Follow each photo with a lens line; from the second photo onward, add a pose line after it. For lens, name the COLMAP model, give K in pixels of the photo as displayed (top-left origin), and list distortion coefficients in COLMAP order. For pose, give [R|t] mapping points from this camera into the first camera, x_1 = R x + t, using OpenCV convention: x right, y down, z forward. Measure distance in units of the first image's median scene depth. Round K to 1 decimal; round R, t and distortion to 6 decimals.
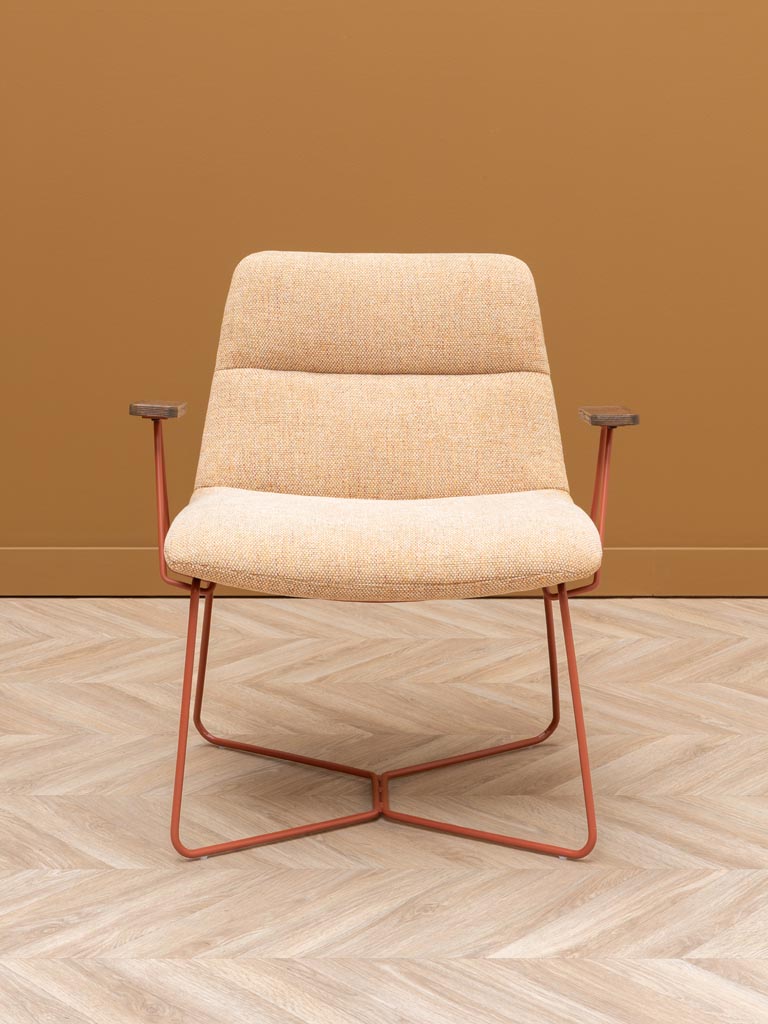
lens RADIAL K [[1750.7, 0, 383.6], [0, 1750.7, 510.2], [0, 0, 1]] dist [0.058825, 0.000000]
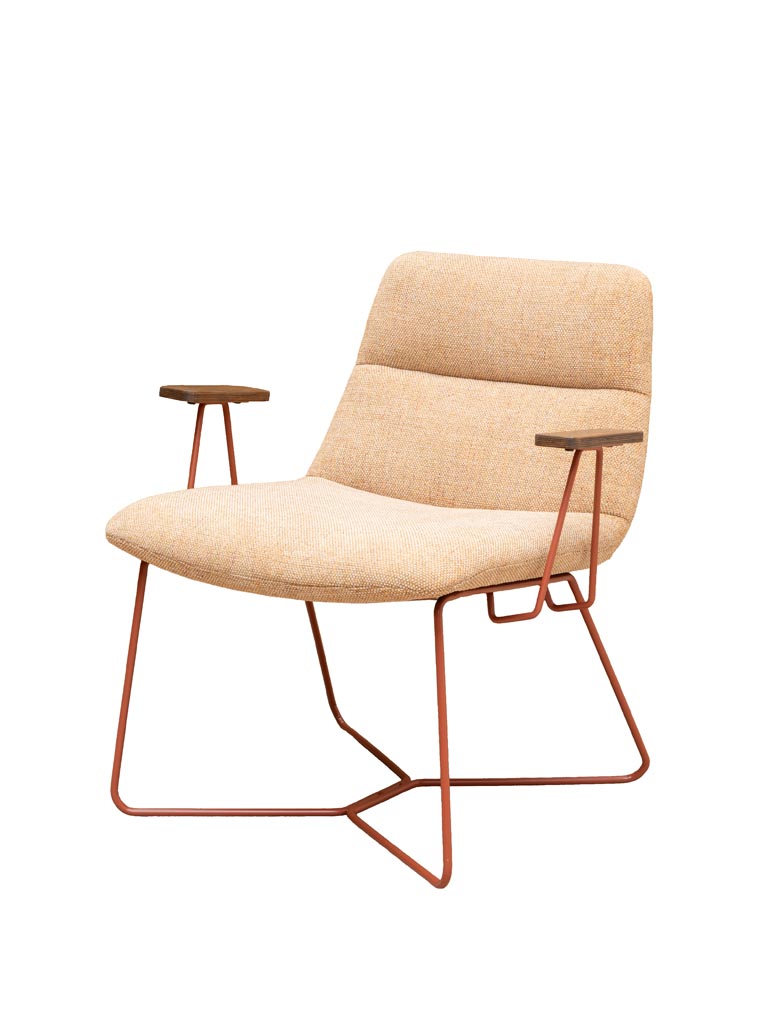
lens RADIAL K [[1750.7, 0, 382.9], [0, 1750.7, 517.6], [0, 0, 1]] dist [0.058825, 0.000000]
pose [[0.897021, 0.111535, -0.427683, 0.379141], [-0.110602, 0.993495, 0.027117, -0.021464], [0.427925, 0.022978, 0.903522, 0.086447]]
